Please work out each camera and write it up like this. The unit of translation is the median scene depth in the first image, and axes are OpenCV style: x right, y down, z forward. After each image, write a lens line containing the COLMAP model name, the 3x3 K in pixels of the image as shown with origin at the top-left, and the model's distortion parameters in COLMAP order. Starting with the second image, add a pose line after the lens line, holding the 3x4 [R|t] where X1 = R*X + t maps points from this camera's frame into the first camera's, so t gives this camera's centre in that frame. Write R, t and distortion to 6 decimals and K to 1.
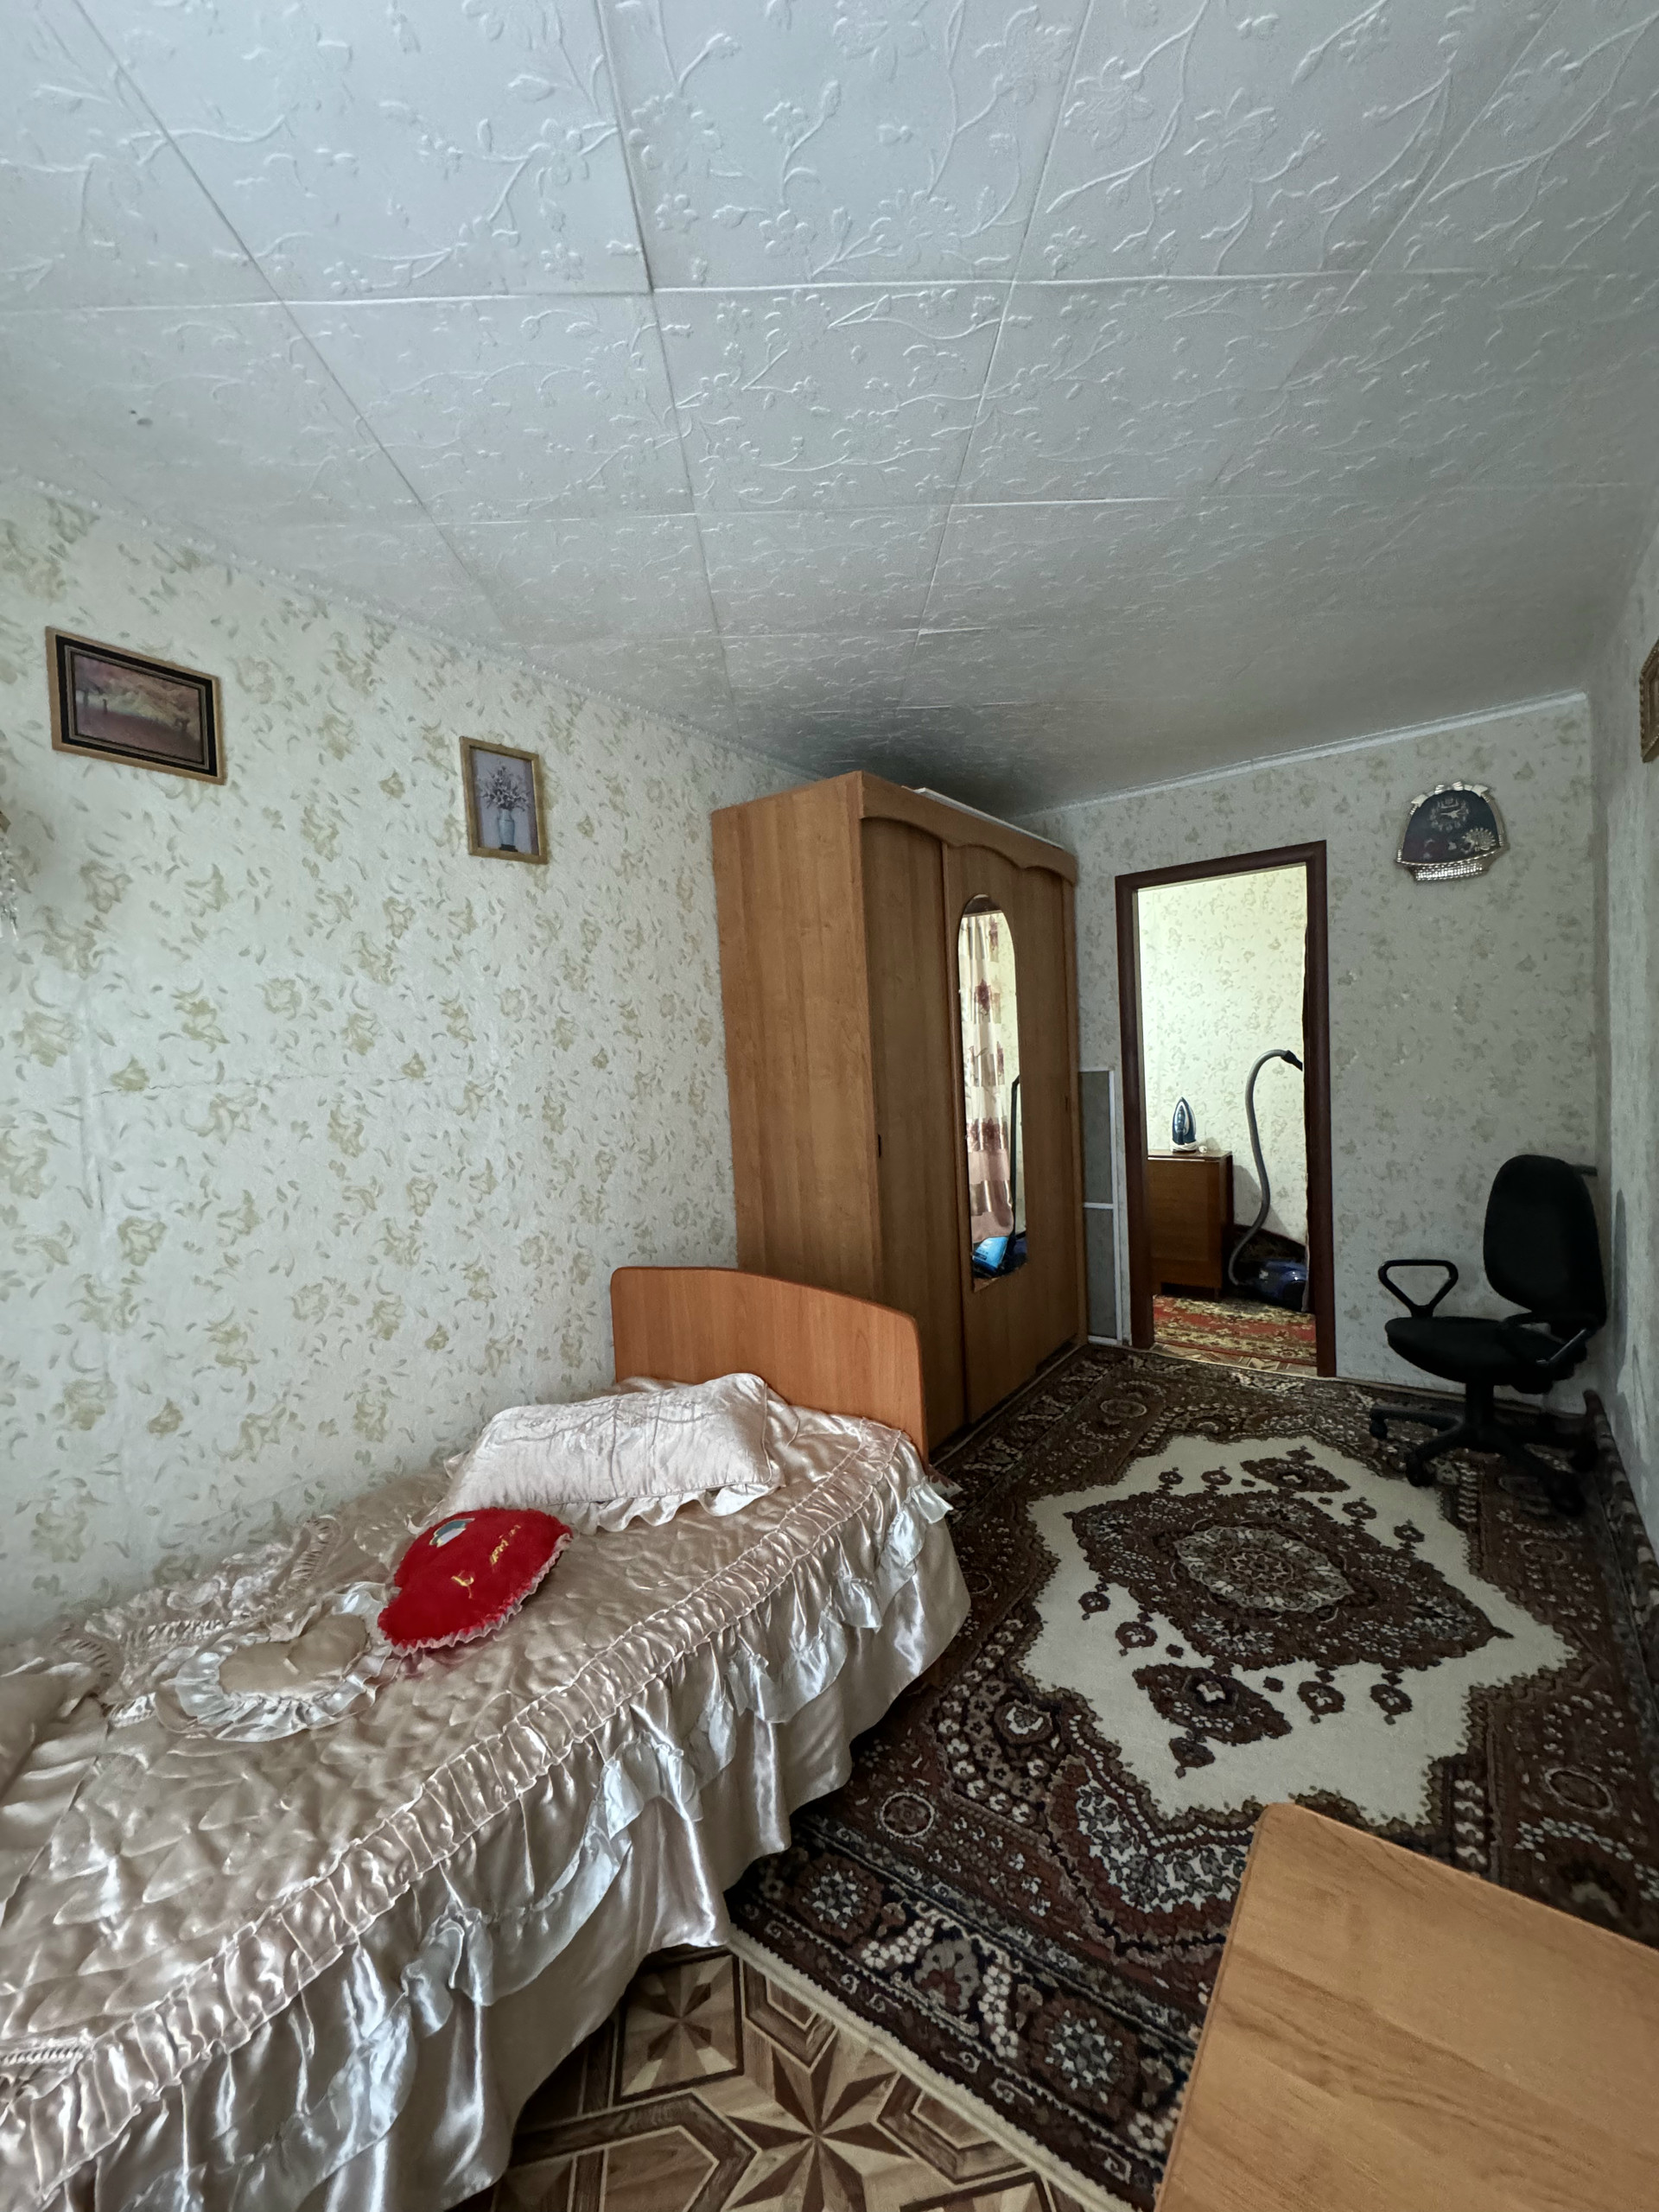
lens RADIAL K [[878.4, 0, 829.5], [0, 878.4, 1106.0], [0, 0, 1]] dist [-0.004197, 0.000599]
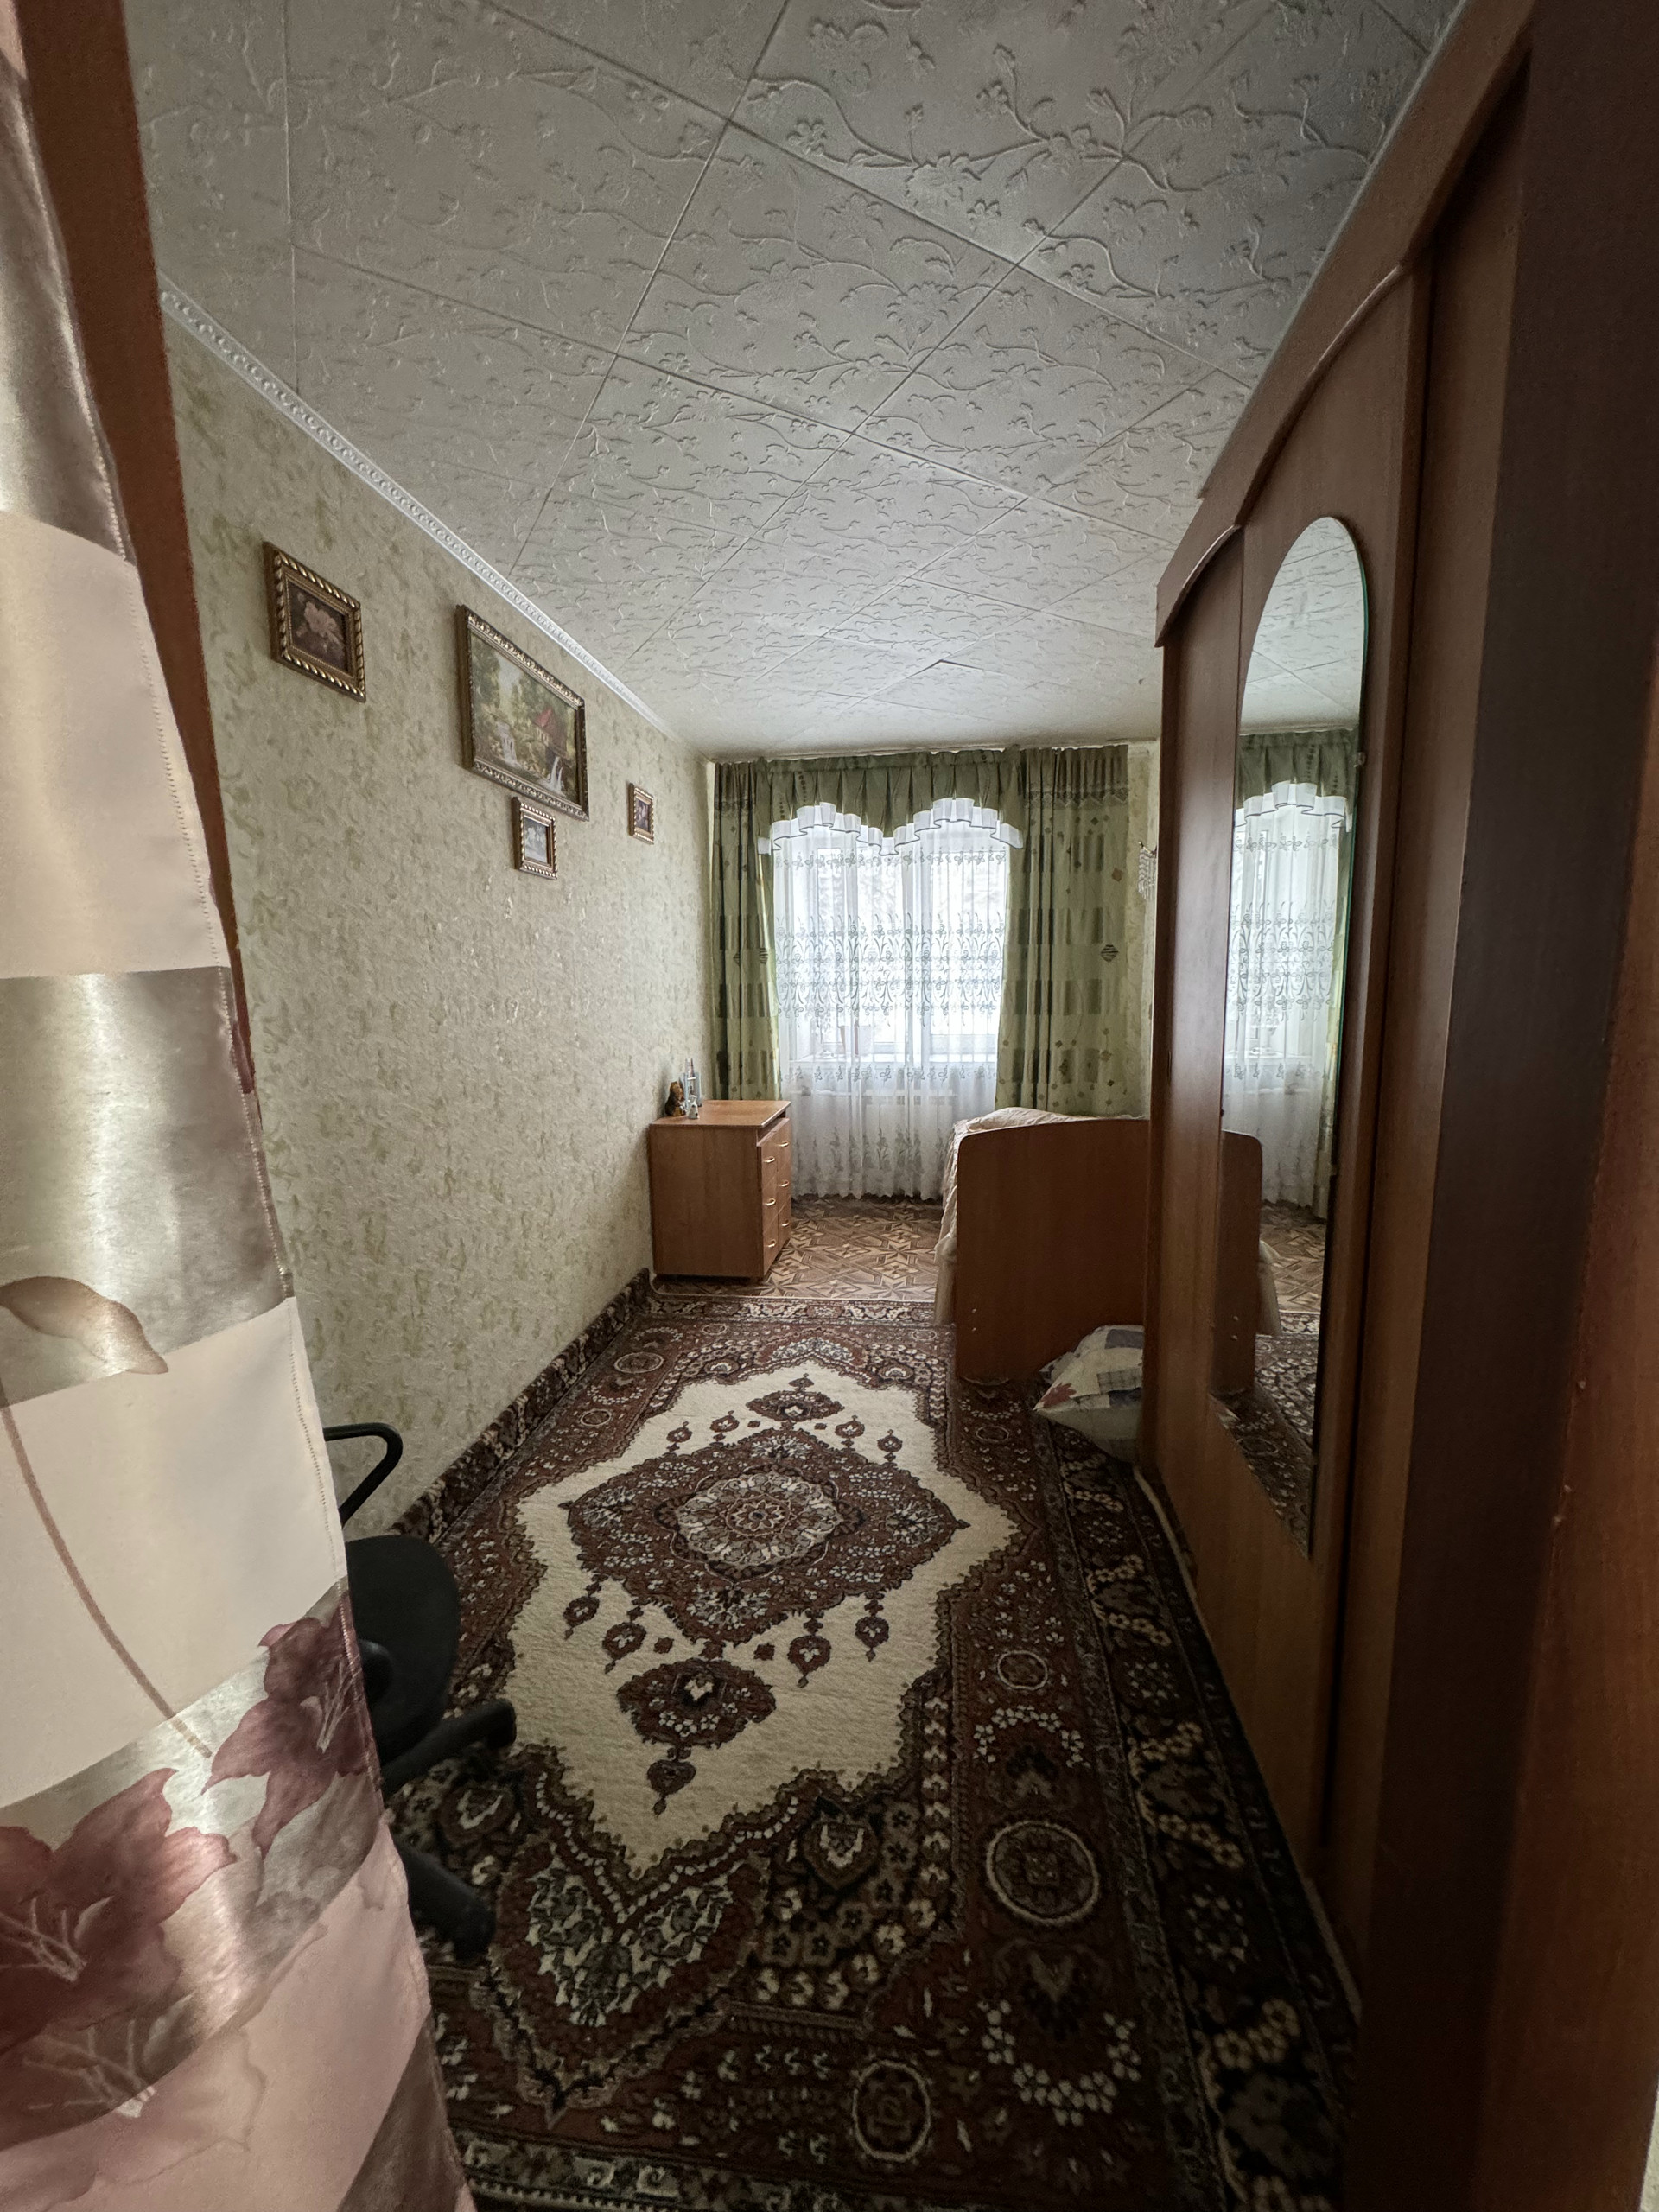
lens RADIAL K [[878.4, 0, 829.5], [0, 878.4, 1106.0], [0, 0, 1]] dist [-0.004197, 0.000599]
pose [[-0.876016, 0.144082, -0.460257, 0.864406], [0.038595, 0.972214, 0.230890, -0.142030], [0.480735, 0.184500, -0.857236, 1.924749]]
